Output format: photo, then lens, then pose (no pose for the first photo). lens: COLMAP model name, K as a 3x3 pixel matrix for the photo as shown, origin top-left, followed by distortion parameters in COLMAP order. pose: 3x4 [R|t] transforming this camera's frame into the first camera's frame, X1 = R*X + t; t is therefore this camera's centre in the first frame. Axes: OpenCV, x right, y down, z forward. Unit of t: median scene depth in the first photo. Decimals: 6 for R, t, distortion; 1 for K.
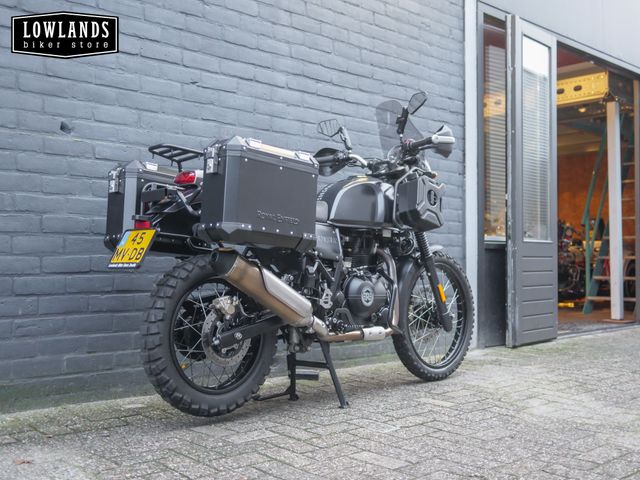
lens RADIAL K [[736.6, 0, 320.9], [0, 736.6, 237.8], [0, 0, 1]] dist [-0.002944, 0.000000]
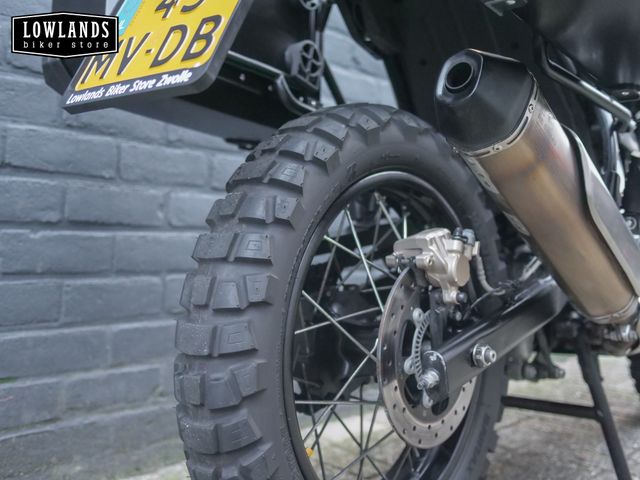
lens RADIAL K [[736.6, 0, 321.6], [0, 736.6, 237.1], [0, 0, 1]] dist [-0.002944, 0.000000]
pose [[0.995175, 0.020497, 0.095955, -0.202673], [-0.023993, 0.999085, 0.035418, 0.069941], [-0.095141, -0.037550, 0.994755, 0.663234]]
